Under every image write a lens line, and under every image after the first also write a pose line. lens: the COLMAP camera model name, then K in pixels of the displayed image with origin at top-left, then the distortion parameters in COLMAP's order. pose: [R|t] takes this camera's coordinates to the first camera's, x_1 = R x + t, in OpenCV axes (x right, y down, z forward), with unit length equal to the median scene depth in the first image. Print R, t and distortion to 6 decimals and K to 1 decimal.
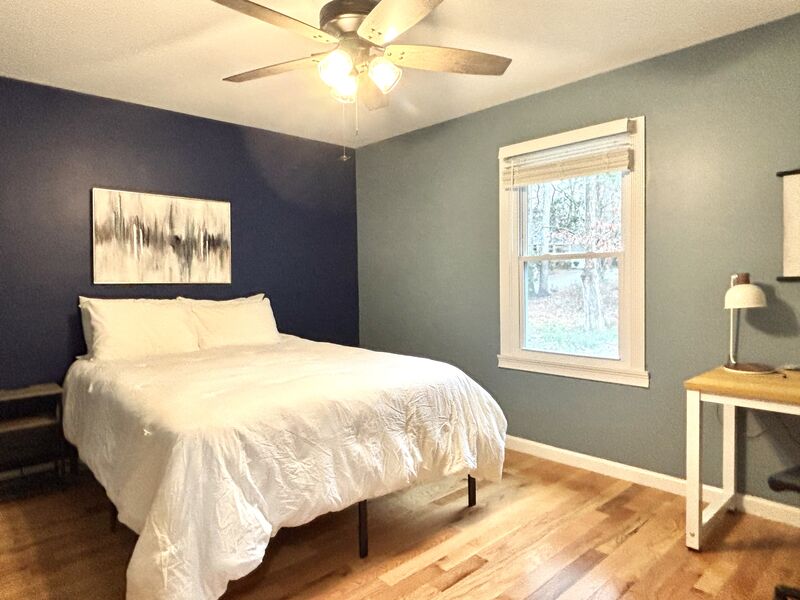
lens RADIAL K [[530.9, 0, 383.6], [0, 530.9, 291.6], [0, 0, 1]] dist [-0.012989, -0.000462]
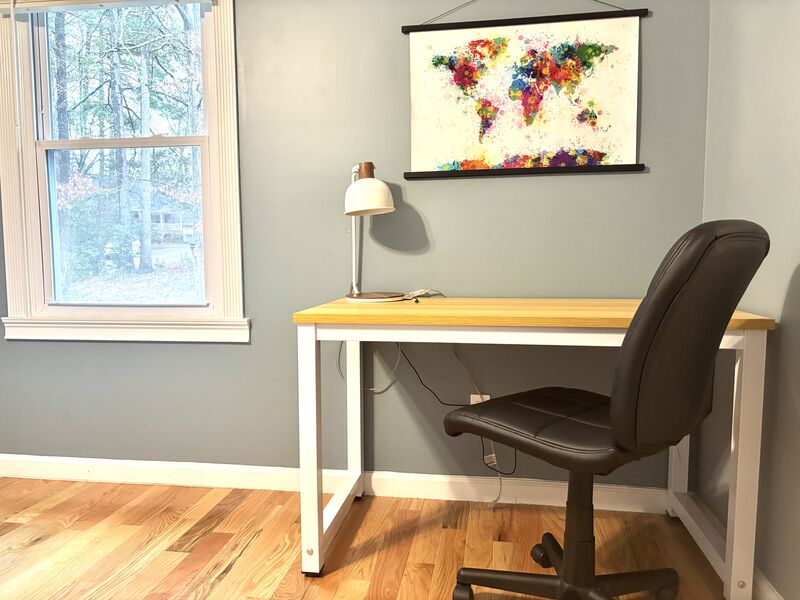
lens RADIAL K [[612.8, 0, 395.9], [0, 612.8, 304.6], [0, 0, 1]] dist [0.042798, -0.015354]
pose [[0.787073, -0.041567, 0.615458, 0.196364], [0.013026, 0.998625, 0.050788, 0.111716], [-0.616723, -0.031957, 0.786531, 0.318489]]
